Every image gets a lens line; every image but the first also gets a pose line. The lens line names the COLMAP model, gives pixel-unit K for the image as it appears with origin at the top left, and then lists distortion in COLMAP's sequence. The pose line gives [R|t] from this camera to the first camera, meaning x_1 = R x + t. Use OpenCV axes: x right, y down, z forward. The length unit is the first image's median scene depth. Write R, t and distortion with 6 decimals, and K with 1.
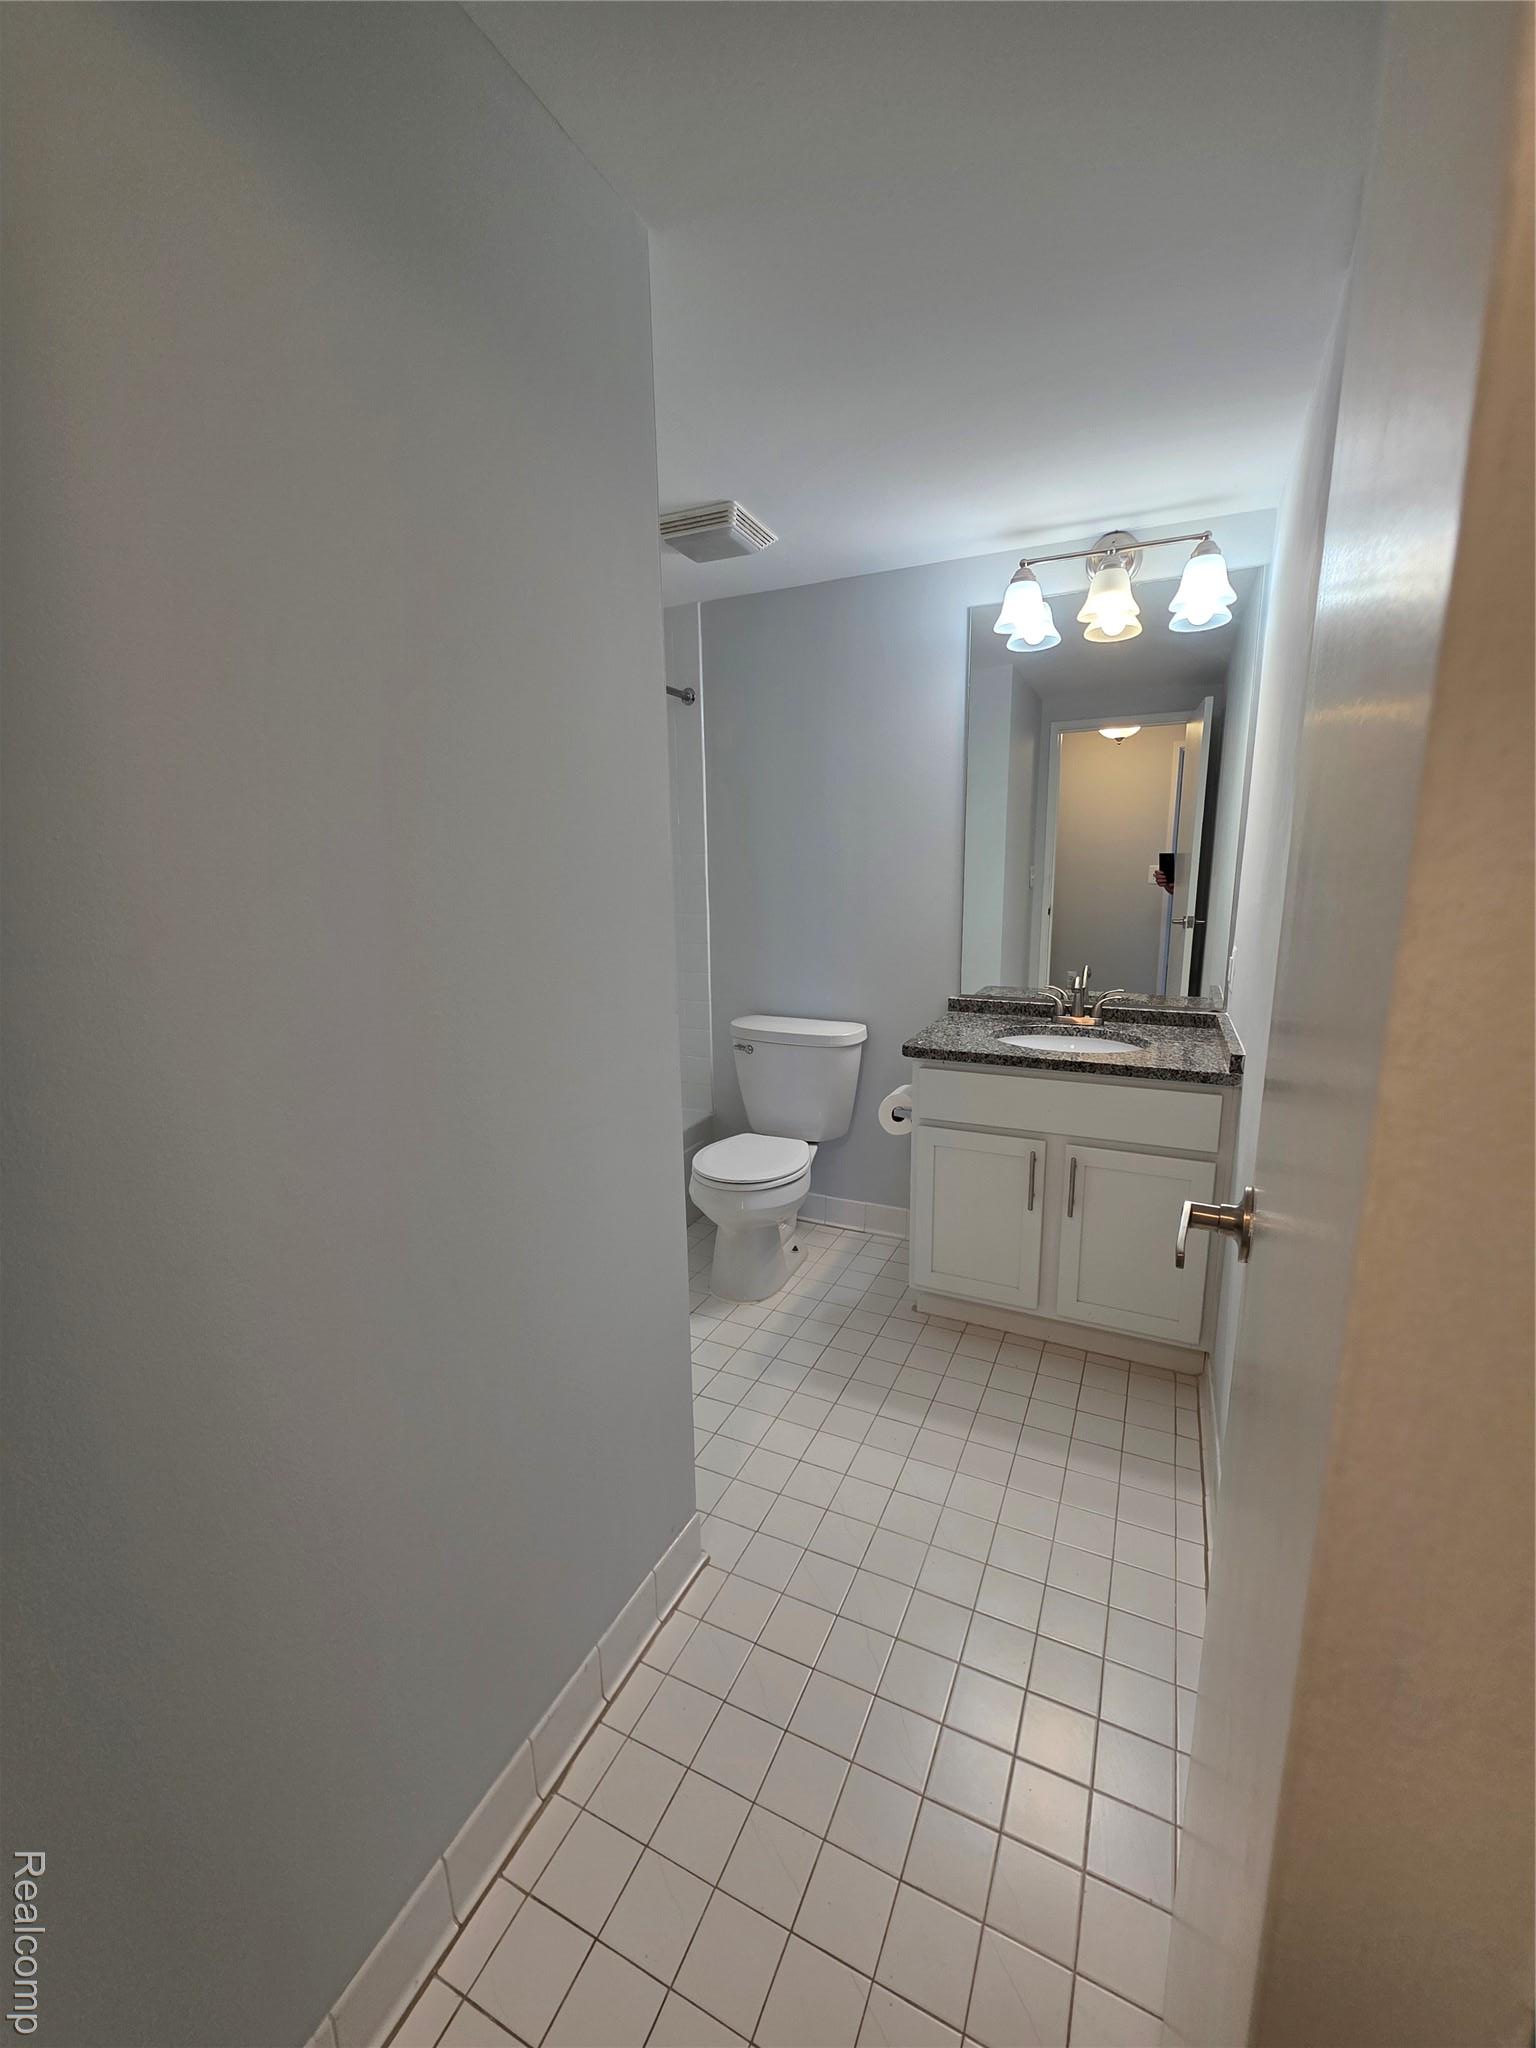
lens RADIAL K [[829.3, 0, 768.0], [0, 829.3, 1024.0], [0, 0, 1]] dist [0.001912, 0.000415]
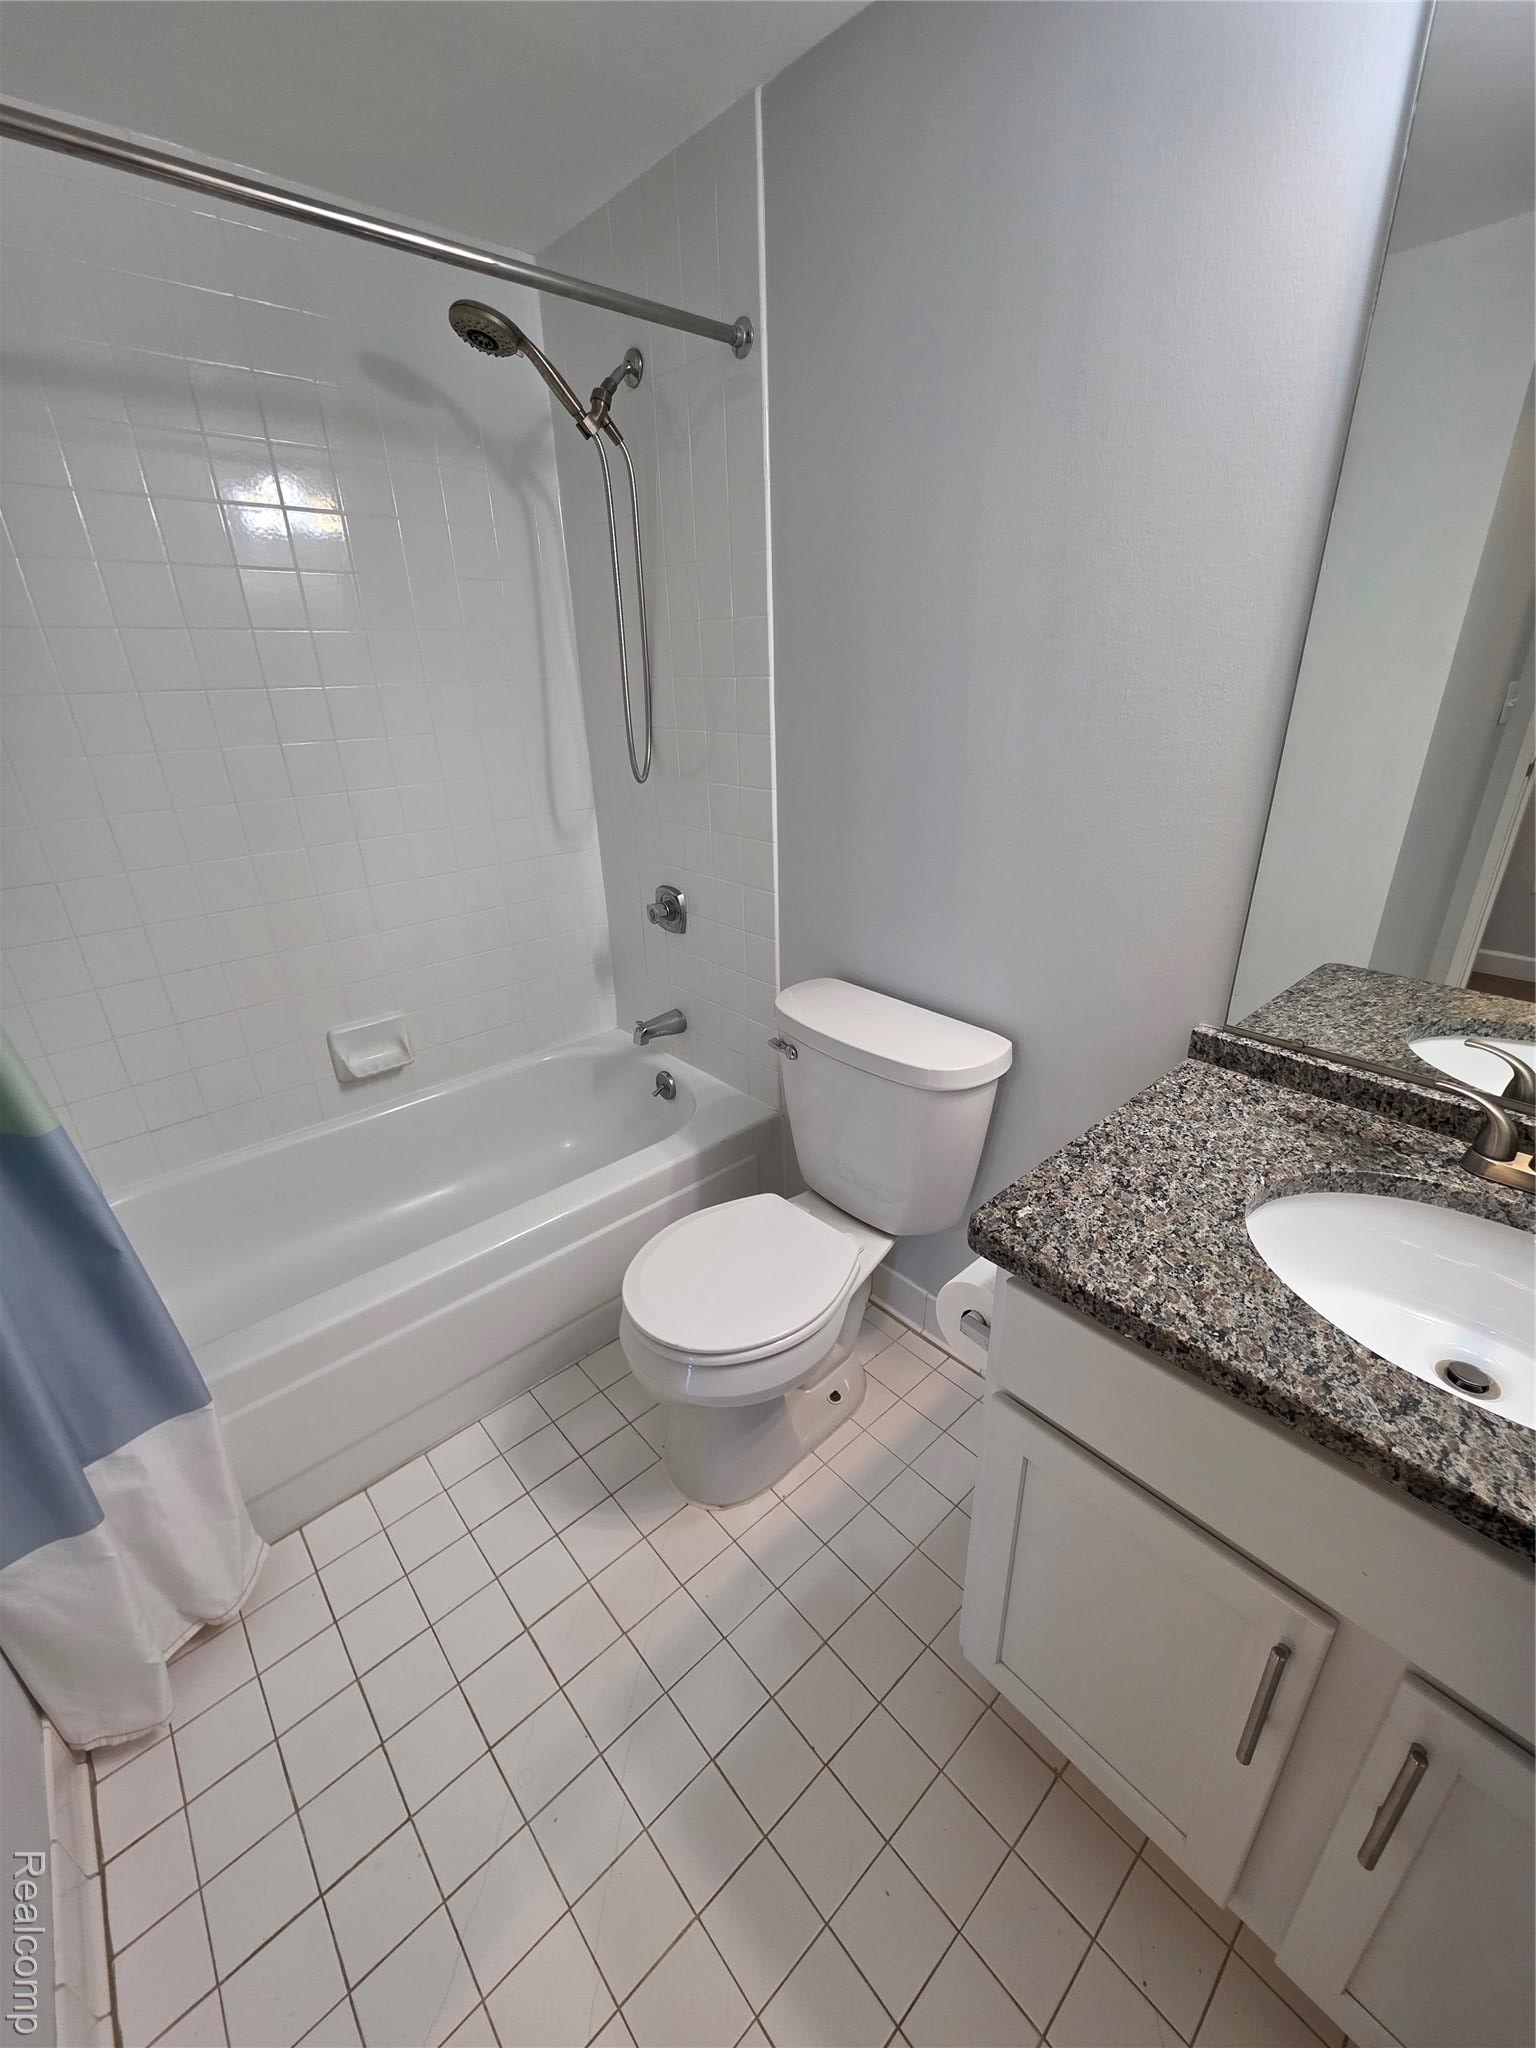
lens RADIAL K [[829.3, 0, 768.0], [0, 829.3, 1024.0], [0, 0, 1]] dist [0.001912, 0.000415]
pose [[0.925667, 0.143999, -0.349865, 0.163169], [-0.066877, 0.972452, 0.223303, -0.117365], [0.372382, -0.183306, 0.909797, 0.518431]]
